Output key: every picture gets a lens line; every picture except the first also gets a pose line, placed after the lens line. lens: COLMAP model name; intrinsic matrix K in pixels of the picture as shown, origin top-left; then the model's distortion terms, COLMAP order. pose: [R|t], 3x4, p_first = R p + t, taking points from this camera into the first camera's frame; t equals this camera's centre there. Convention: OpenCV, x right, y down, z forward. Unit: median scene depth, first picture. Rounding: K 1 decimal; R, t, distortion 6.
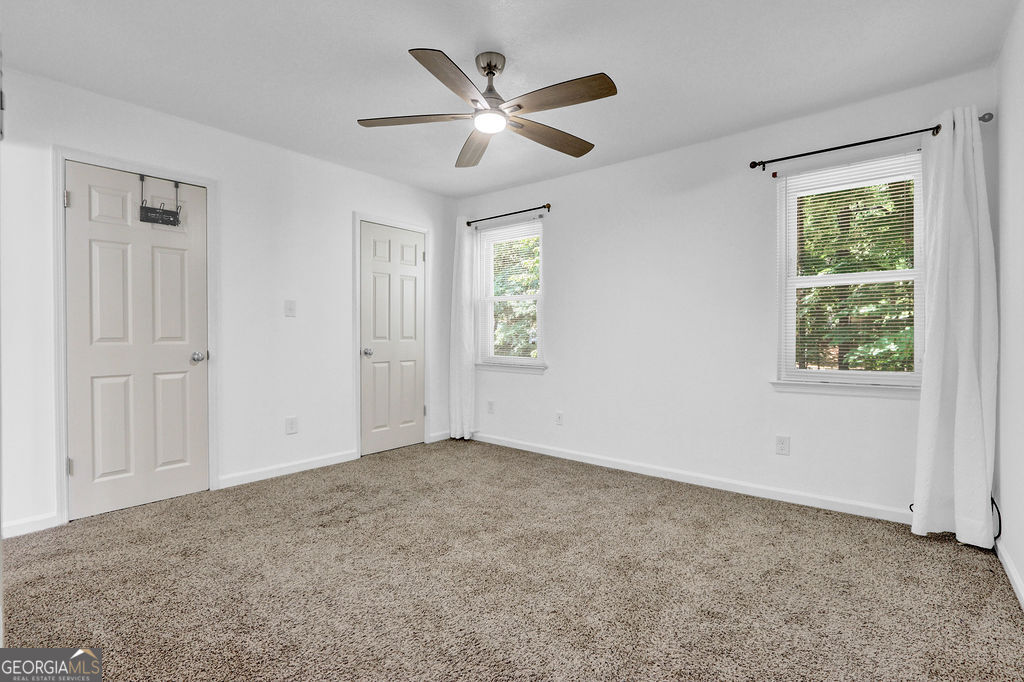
lens RADIAL K [[479.5, 0, 509.3], [0, 479.5, 336.7], [0, 0, 1]] dist [-0.001109, -0.000194]
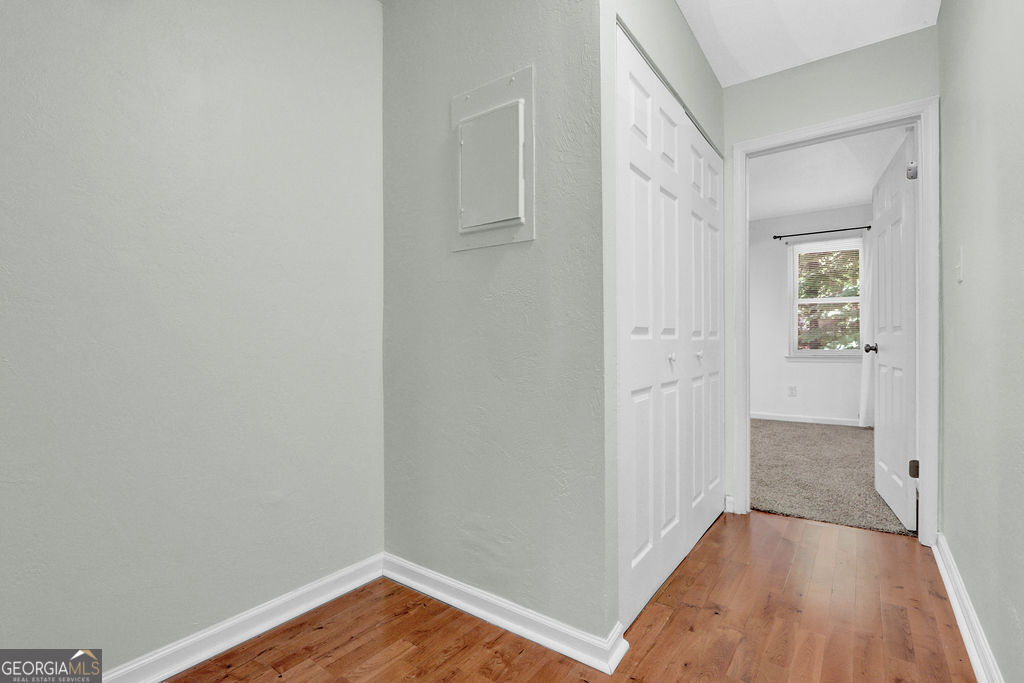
lens RADIAL K [[479.5, 0, 509.8], [0, 479.5, 339.4], [0, 0, 1]] dist [-0.001109, -0.000194]
pose [[0.998811, -0.006814, 0.048270, -0.587931], [0.006919, 0.999974, -0.002020, 0.025480], [-0.048255, 0.002352, 0.998832, -0.768907]]
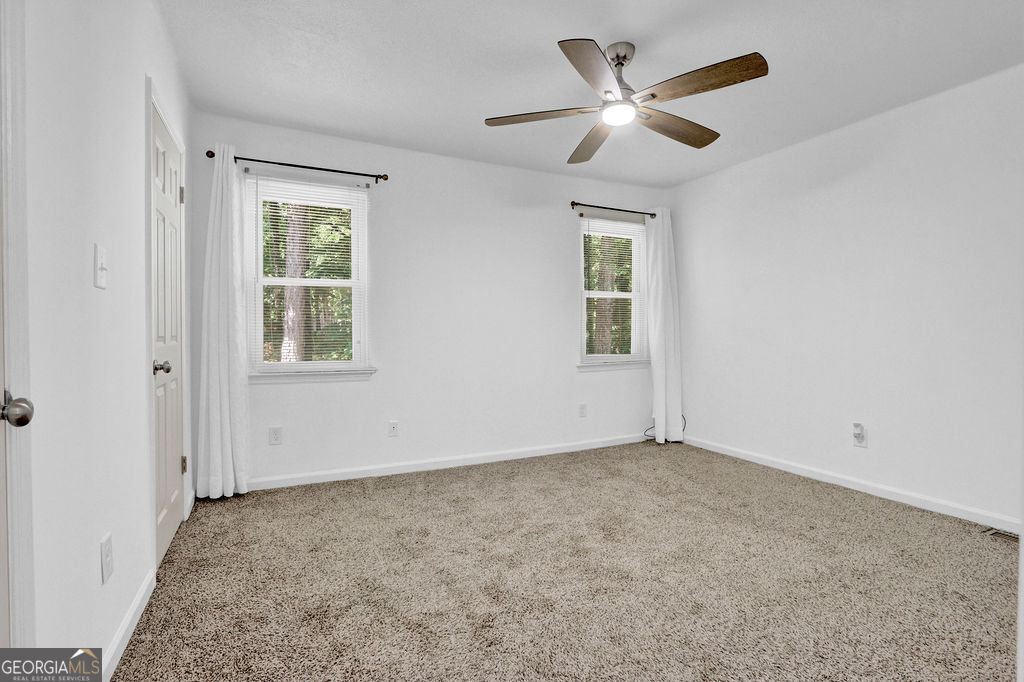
lens RADIAL K [[479.5, 0, 494.7], [0, 479.5, 336.4], [0, 0, 1]] dist [-0.001109, -0.000194]
pose [[0.429267, -0.007591, 0.903146, -0.794988], [0.008544, 0.999954, 0.004343, 0.003748], [-0.903137, 0.005852, 0.429312, 0.628761]]
